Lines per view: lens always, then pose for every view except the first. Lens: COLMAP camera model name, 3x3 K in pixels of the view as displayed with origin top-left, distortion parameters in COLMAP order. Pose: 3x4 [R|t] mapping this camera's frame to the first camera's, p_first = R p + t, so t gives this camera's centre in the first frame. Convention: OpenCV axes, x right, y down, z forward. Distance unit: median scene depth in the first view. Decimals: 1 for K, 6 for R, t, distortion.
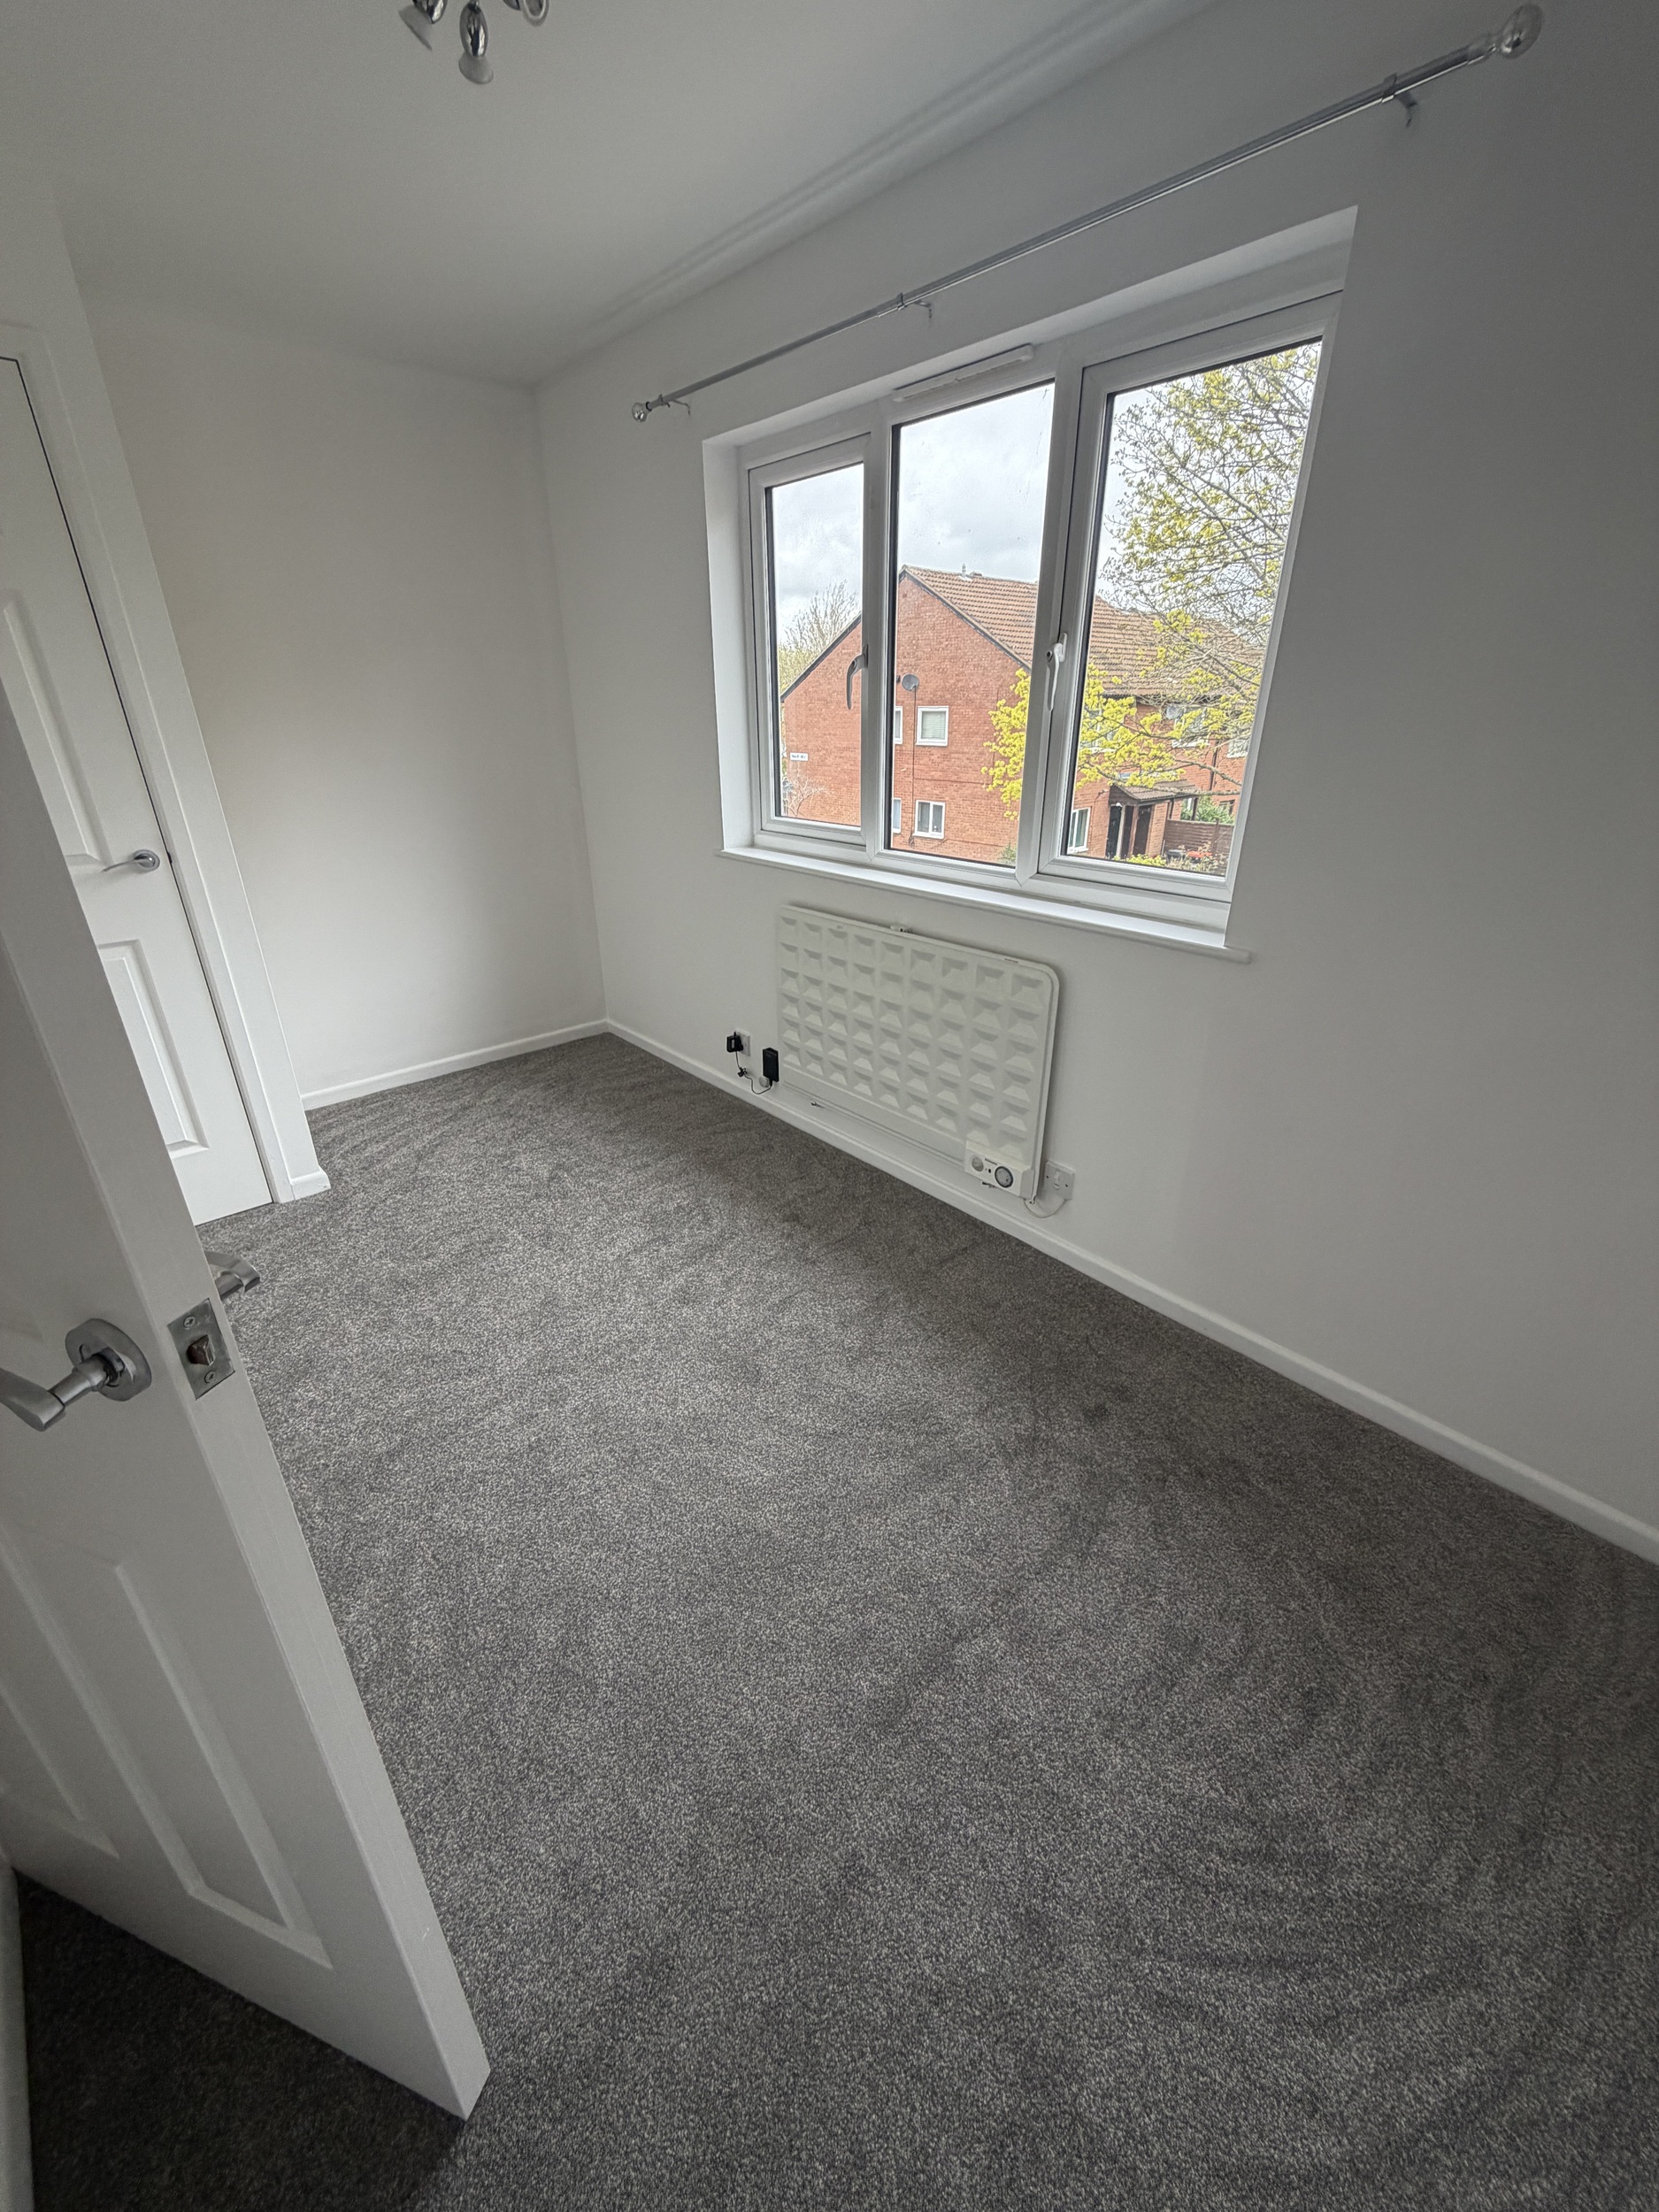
lens RADIAL K [[881.9, 0, 844.6], [0, 881.9, 1096.9], [0, 0, 1]] dist [0.003626, -0.000586]
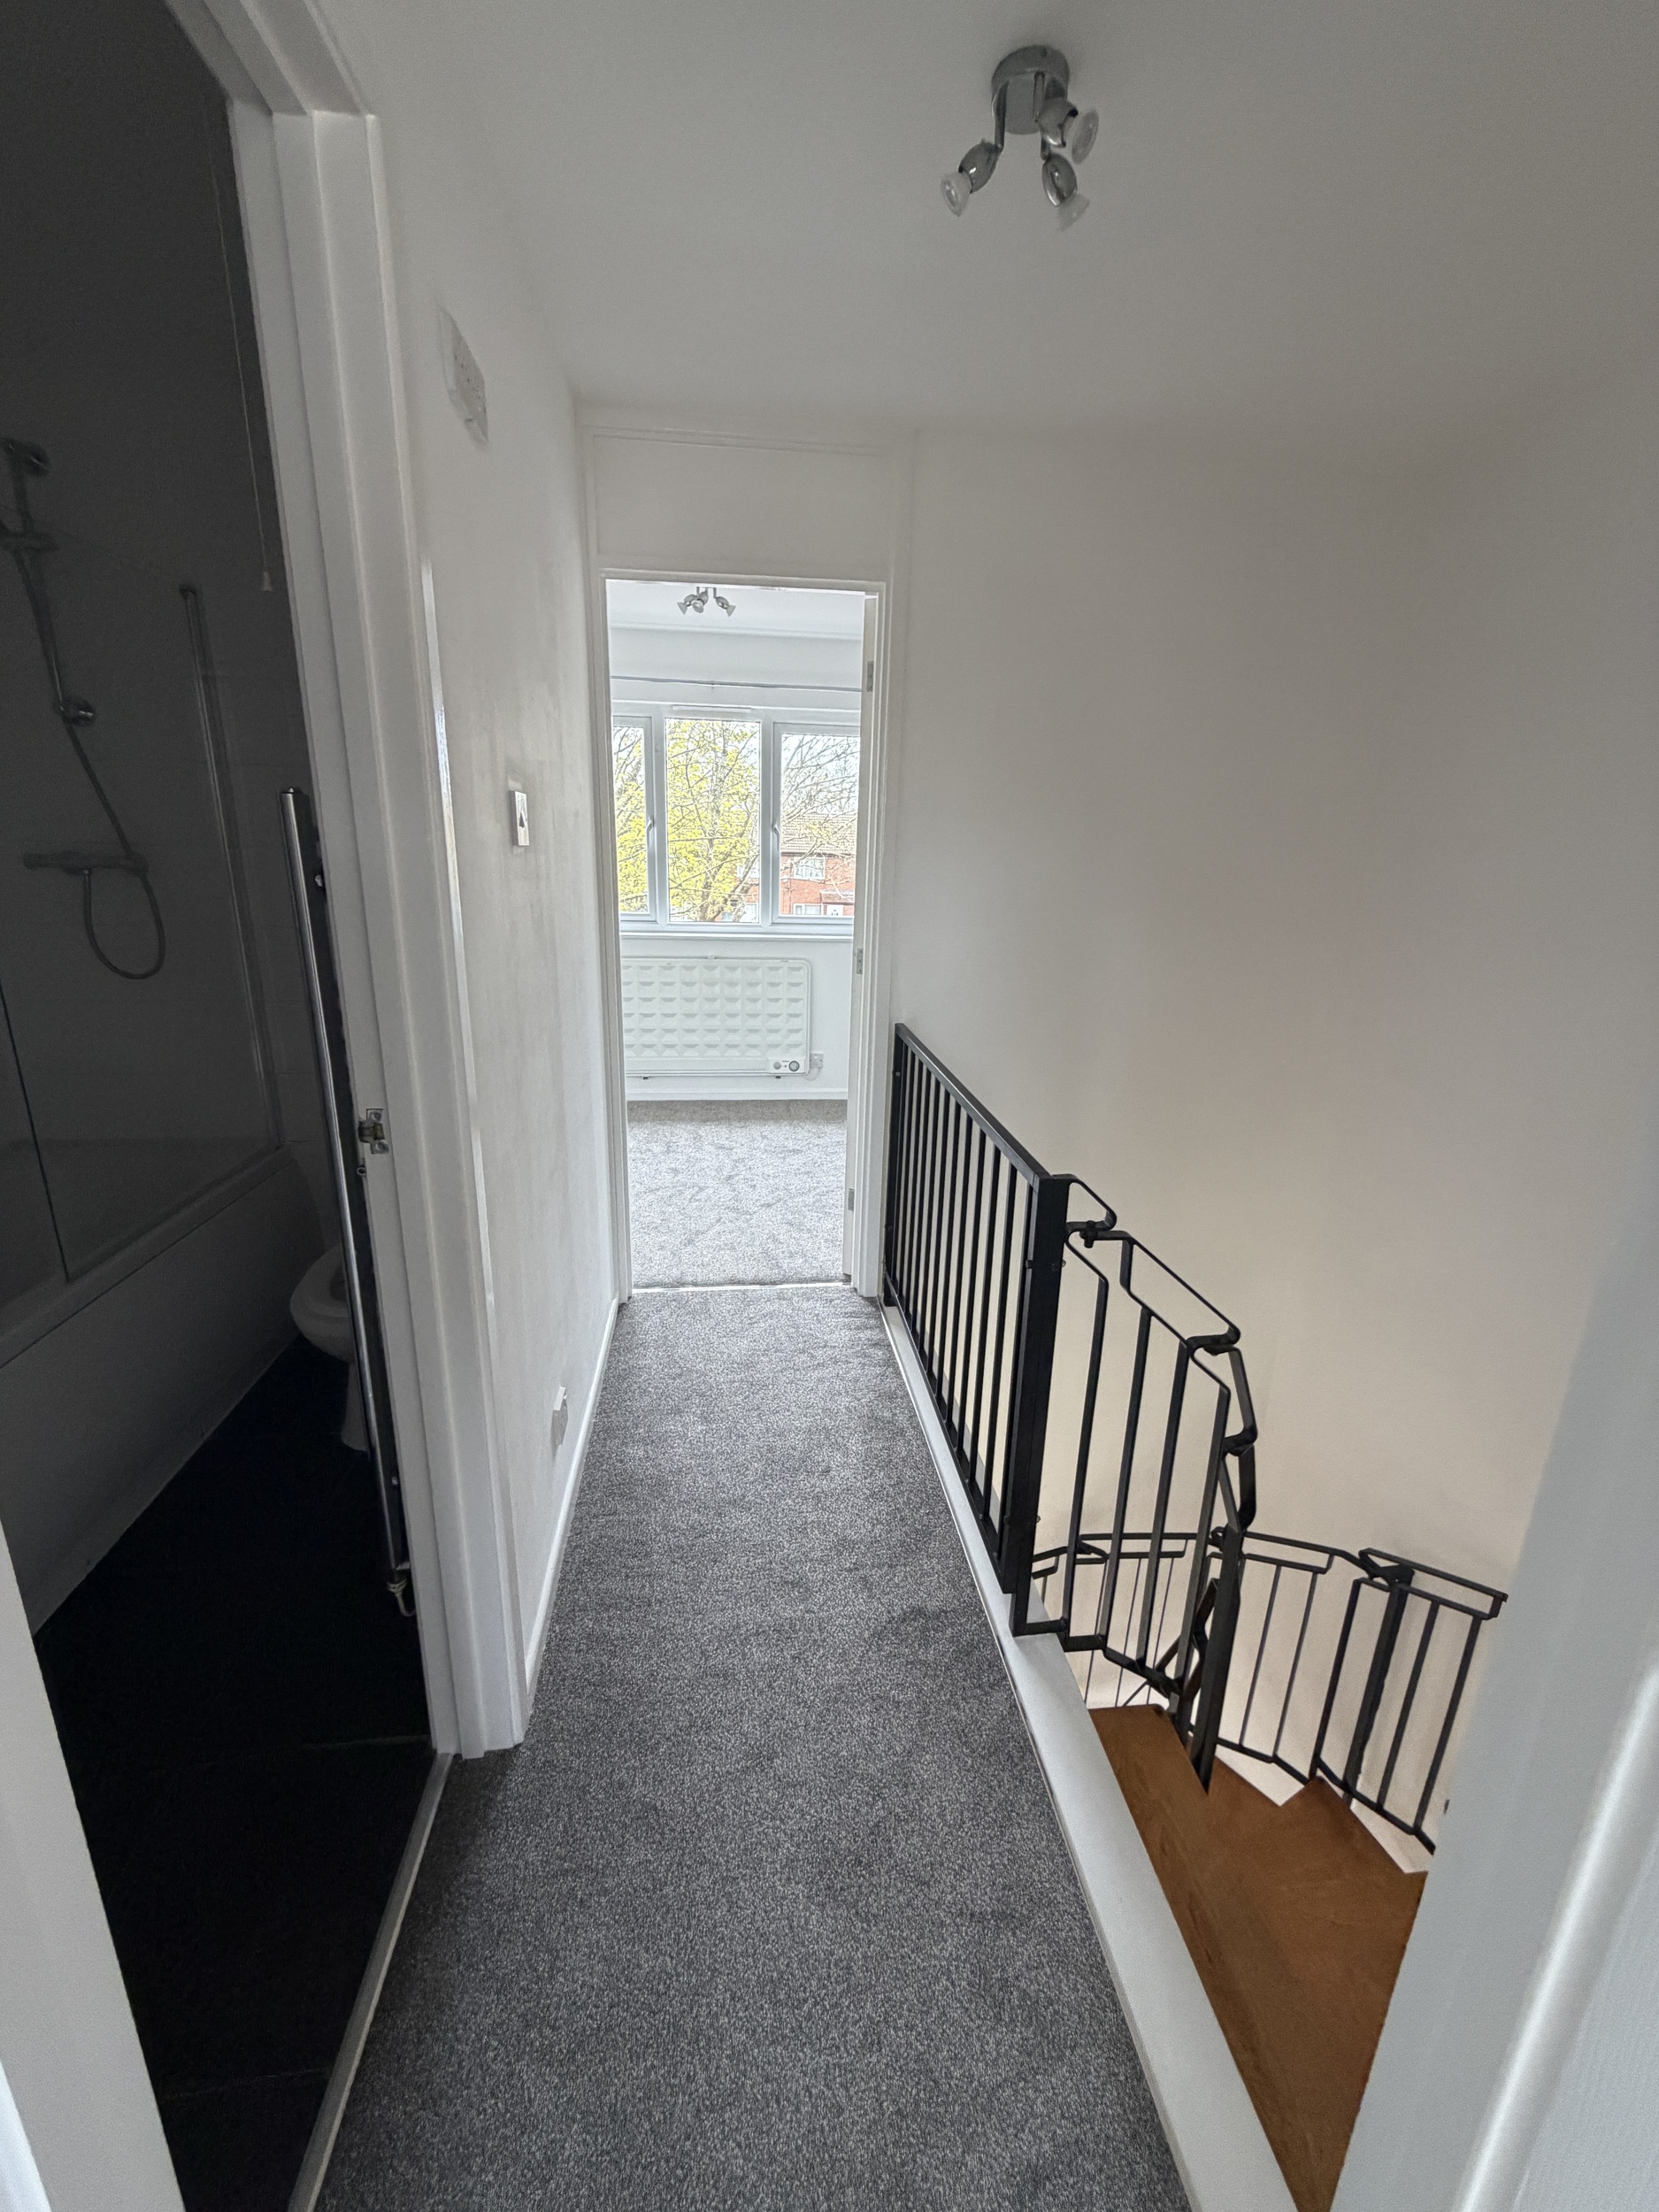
lens RADIAL K [[881.9, 0, 835.3], [0, 881.9, 1100.5], [0, 0, 1]] dist [0.003626, -0.000586]
pose [[0.578497, -0.205501, 0.789374, -1.319632], [0.309843, 0.950569, 0.020395, 0.144868], [-0.754545, 0.232784, 0.613574, -0.302150]]
